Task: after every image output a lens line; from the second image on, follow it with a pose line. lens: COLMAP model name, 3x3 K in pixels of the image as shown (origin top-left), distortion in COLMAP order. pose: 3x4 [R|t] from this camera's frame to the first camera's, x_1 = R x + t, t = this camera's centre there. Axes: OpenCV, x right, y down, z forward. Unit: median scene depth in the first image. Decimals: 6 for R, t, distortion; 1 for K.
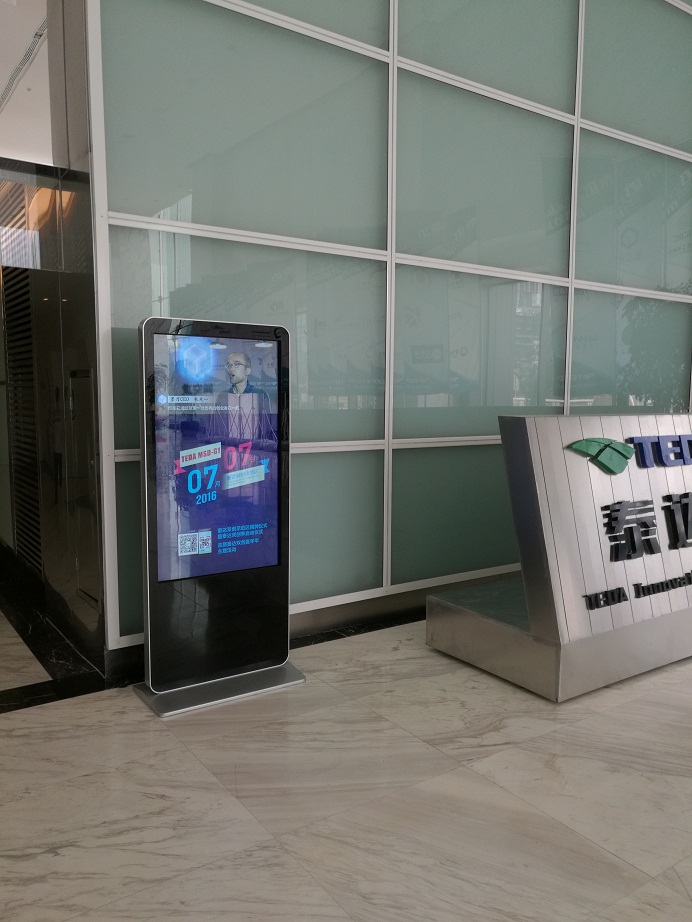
lens RADIAL K [[728.1, 0, 340.3], [0, 728.1, 464.8], [0, 0, 1]] dist [-0.002276, 0.045232]
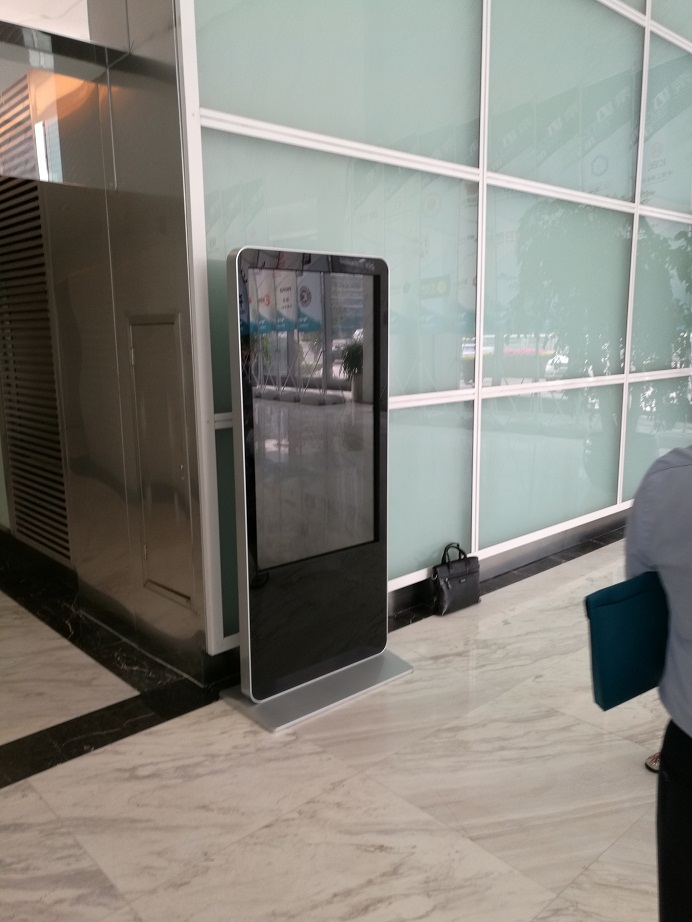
lens RADIAL K [[734.3, 0, 342.0], [0, 734.3, 458.3], [0, 0, 1]] dist [-0.012742, 0.065985]
pose [[0.990113, -0.042537, 0.133665, -0.274986], [0.032653, 0.996627, 0.075294, -0.028190], [-0.136417, -0.070185, 0.988162, 0.167779]]
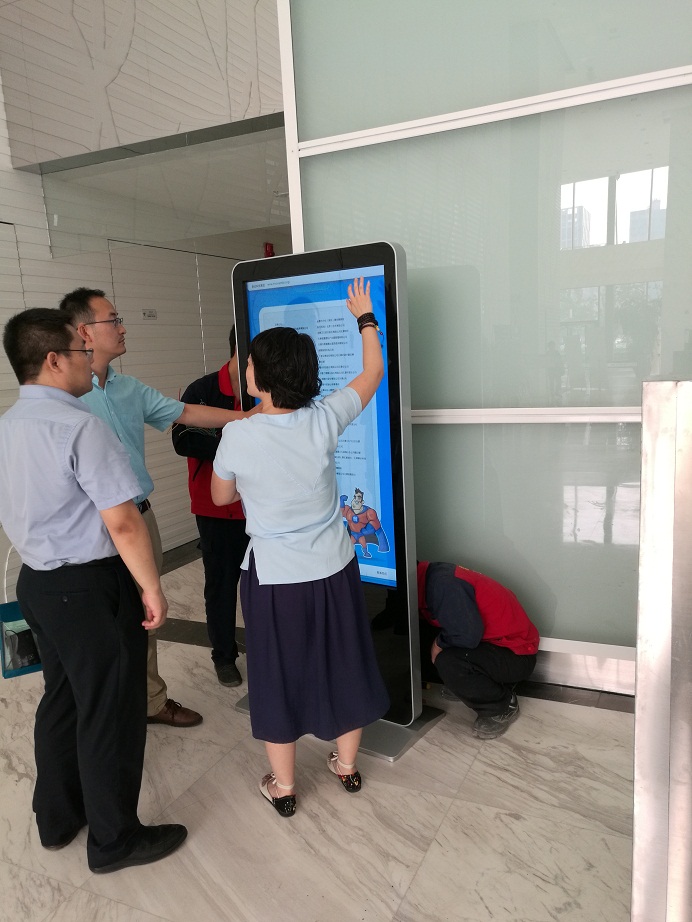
lens RADIAL K [[728.1, 0, 340.3], [0, 728.1, 464.8], [0, 0, 1]] dist [-0.002276, 0.045232]
pose [[0.503723, 0.102750, -0.857733, 0.493585], [-0.023558, 0.994166, 0.105259, -0.050683], [0.863544, -0.032815, 0.503205, 0.559703]]
